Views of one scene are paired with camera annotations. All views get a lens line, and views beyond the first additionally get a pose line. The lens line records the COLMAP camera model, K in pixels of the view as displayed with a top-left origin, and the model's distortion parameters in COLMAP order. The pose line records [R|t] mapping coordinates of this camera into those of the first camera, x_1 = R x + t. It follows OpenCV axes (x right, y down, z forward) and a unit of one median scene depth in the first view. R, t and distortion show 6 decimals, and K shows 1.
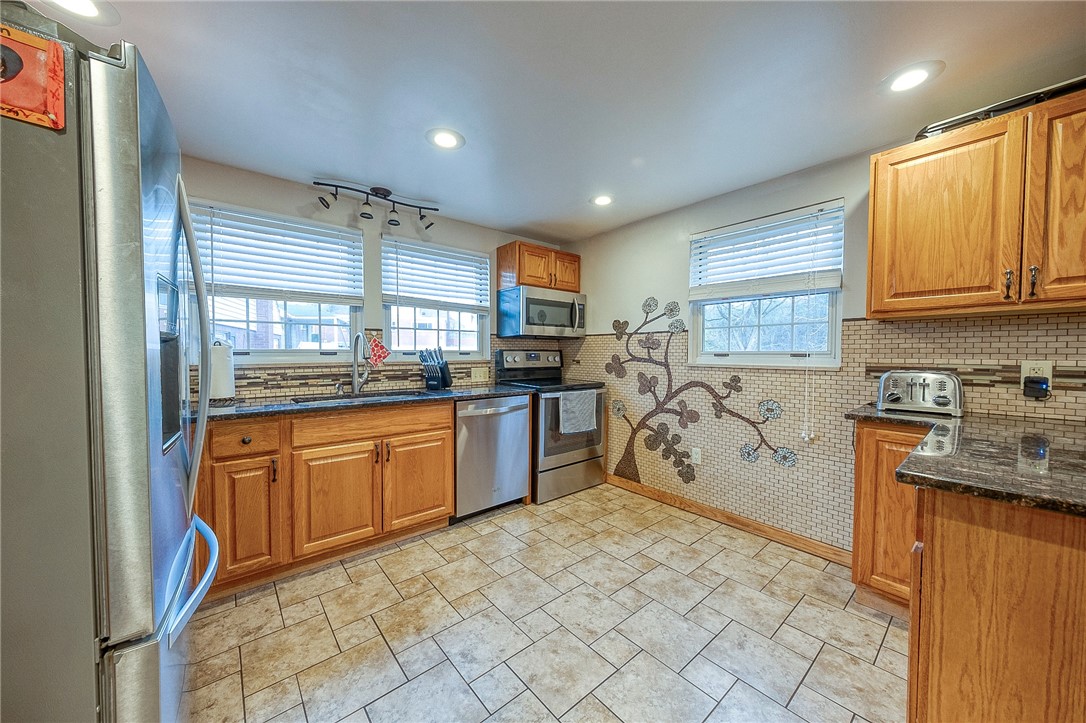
lens RADIAL K [[380.8, 0, 540.3], [0, 380.8, 361.5], [0, 0, 1]] dist [0.000166, 0.000025]
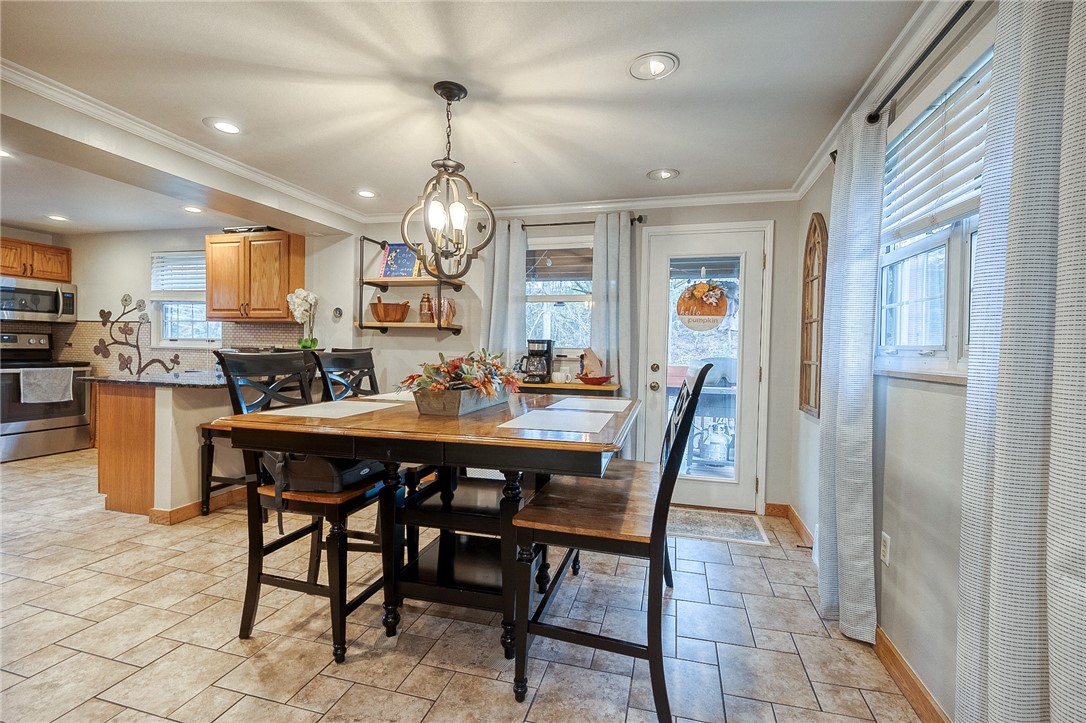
lens RADIAL K [[475.4, 0, 545.5], [0, 475.4, 362.1], [0, 0, 1]] dist [0.002673, 0.000166]
pose [[0.818633, 0.001367, 0.574316, 0.511240], [-0.008455, 0.999917, 0.009671, 0.031010], [-0.574255, -0.012773, 0.818577, -1.092862]]
